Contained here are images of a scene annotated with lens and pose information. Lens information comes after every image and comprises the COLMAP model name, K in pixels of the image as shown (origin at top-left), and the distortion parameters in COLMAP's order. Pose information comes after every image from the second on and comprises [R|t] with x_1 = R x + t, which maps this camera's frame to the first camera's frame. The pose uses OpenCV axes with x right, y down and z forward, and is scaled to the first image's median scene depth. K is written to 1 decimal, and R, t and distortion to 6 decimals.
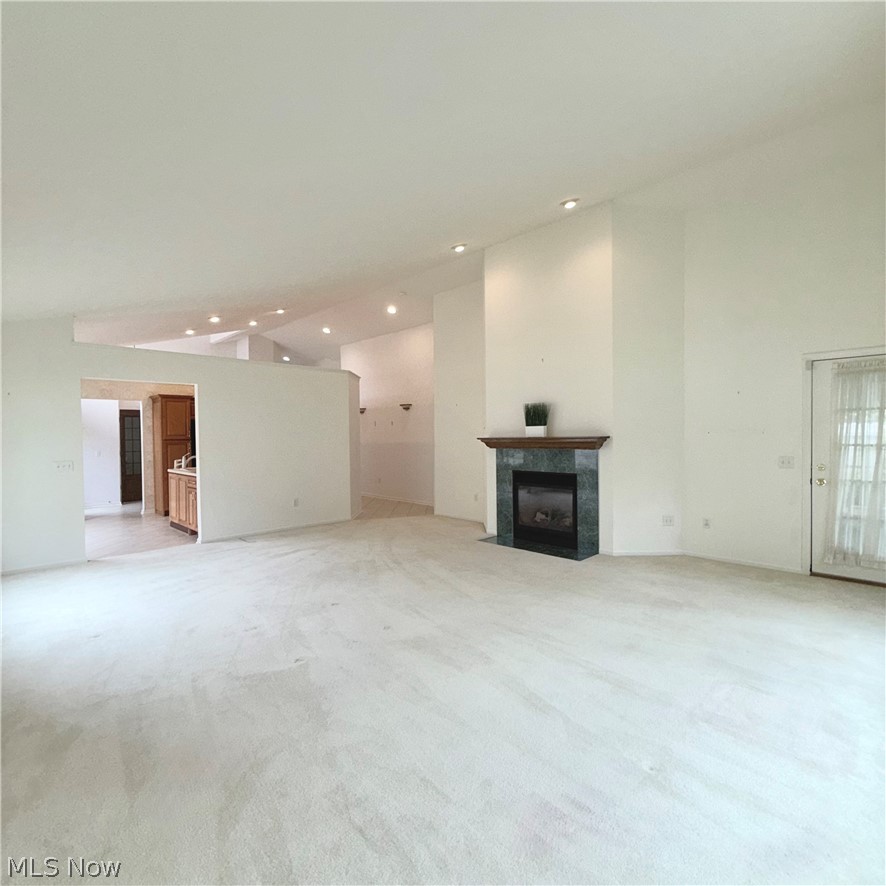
lens RADIAL K [[467.3, 0, 444.9], [0, 467.3, 449.0], [0, 0, 1]] dist [0.000167, -0.001293]
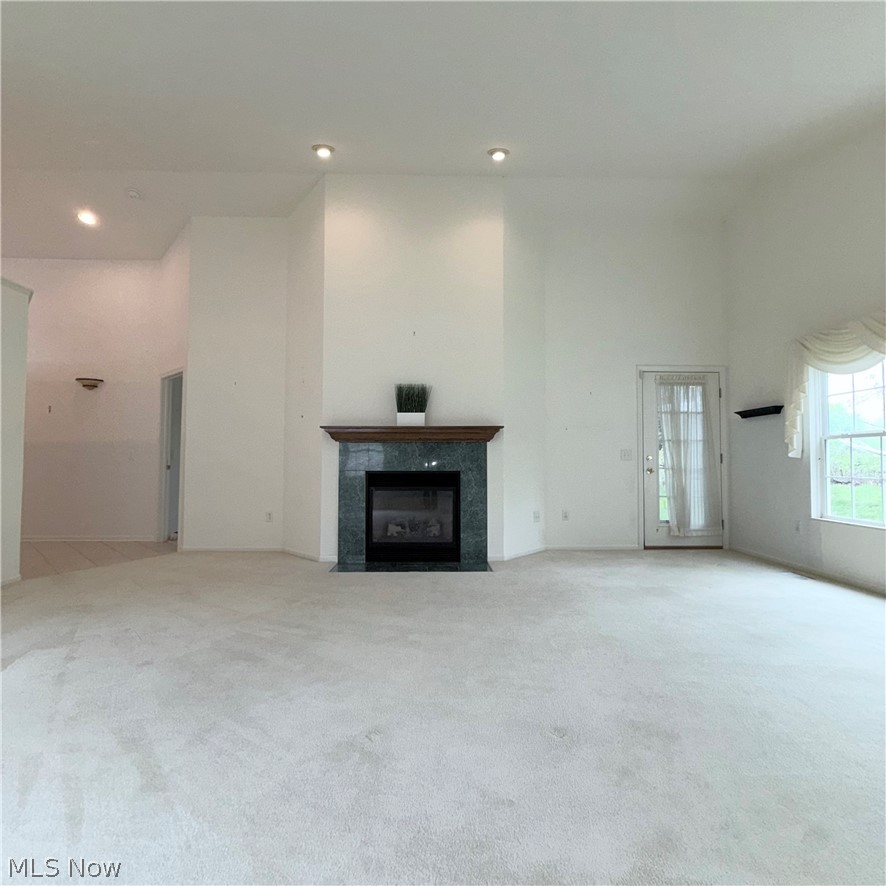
lens RADIAL K [[467.3, 0, 447.4], [0, 467.3, 446.0], [0, 0, 1]] dist [0.000167, -0.001293]
pose [[0.688044, 0.034898, 0.724829, -0.342794], [0.011929, 0.998164, -0.059382, 0.056178], [-0.725571, 0.049504, 0.686365, 0.417633]]
